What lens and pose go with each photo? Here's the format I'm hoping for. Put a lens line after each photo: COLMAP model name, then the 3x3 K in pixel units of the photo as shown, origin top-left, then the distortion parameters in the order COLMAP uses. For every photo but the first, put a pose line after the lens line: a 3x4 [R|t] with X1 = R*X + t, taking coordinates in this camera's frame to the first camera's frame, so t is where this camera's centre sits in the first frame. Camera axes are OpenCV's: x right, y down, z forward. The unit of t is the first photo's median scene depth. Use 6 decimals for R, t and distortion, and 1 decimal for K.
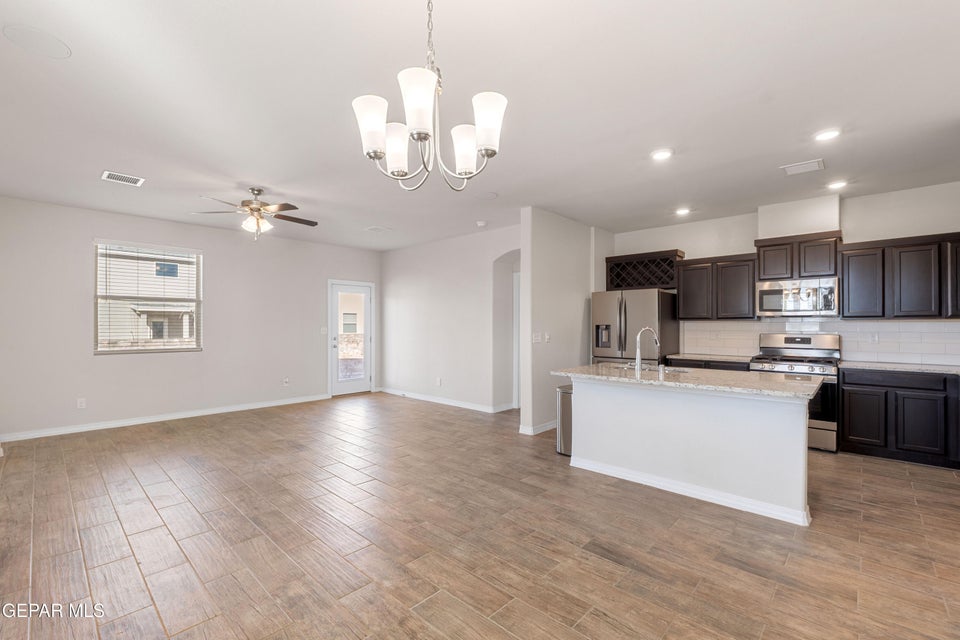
lens RADIAL K [[410.5, 0, 470.7], [0, 410.5, 324.5], [0, 0, 1]] dist [-0.008557, 0.000263]
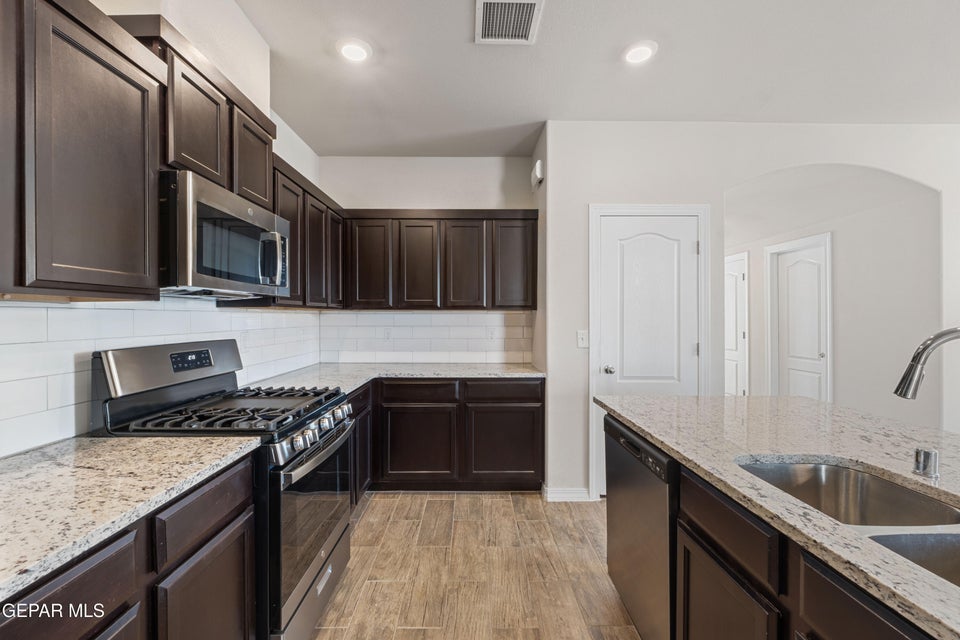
lens RADIAL K [[410.5, 0, 480.2], [0, 410.5, 316.9], [0, 0, 1]] dist [-0.008557, 0.000263]
pose [[-0.707054, -0.004794, 0.707143, 0.326752], [-0.003450, 0.999989, 0.003330, -0.001585], [-0.707151, -0.000085, -0.707063, 0.995354]]
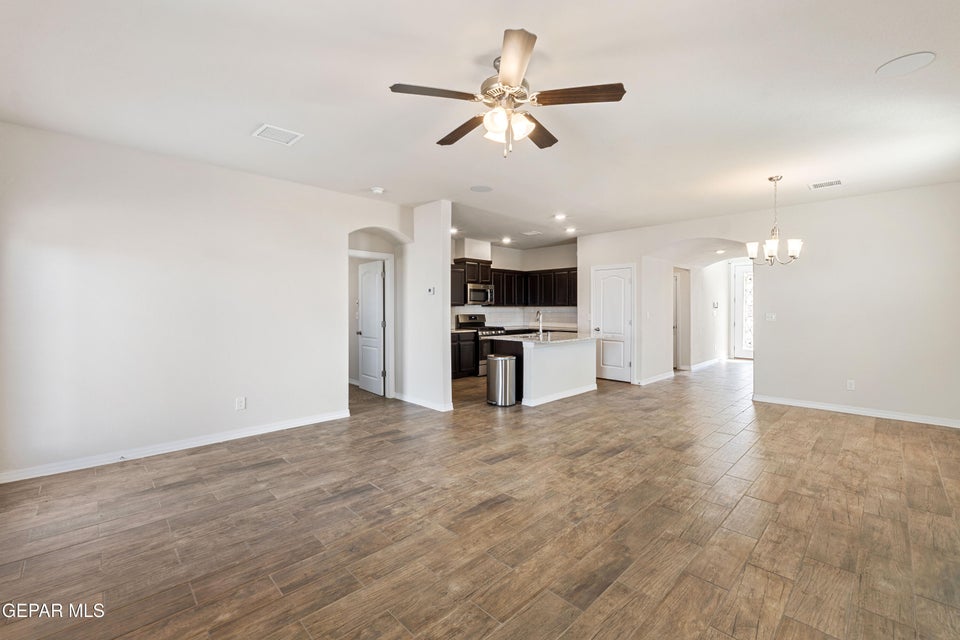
lens RADIAL K [[410.5, 0, 472.2], [0, 410.5, 307.4], [0, 0, 1]] dist [-0.008557, 0.000263]
pose [[0.037956, 0.000272, 0.999279, -0.908337], [-0.002601, 0.999997, -0.000174, -0.005709], [-0.999276, -0.002592, 0.037957, 0.865514]]
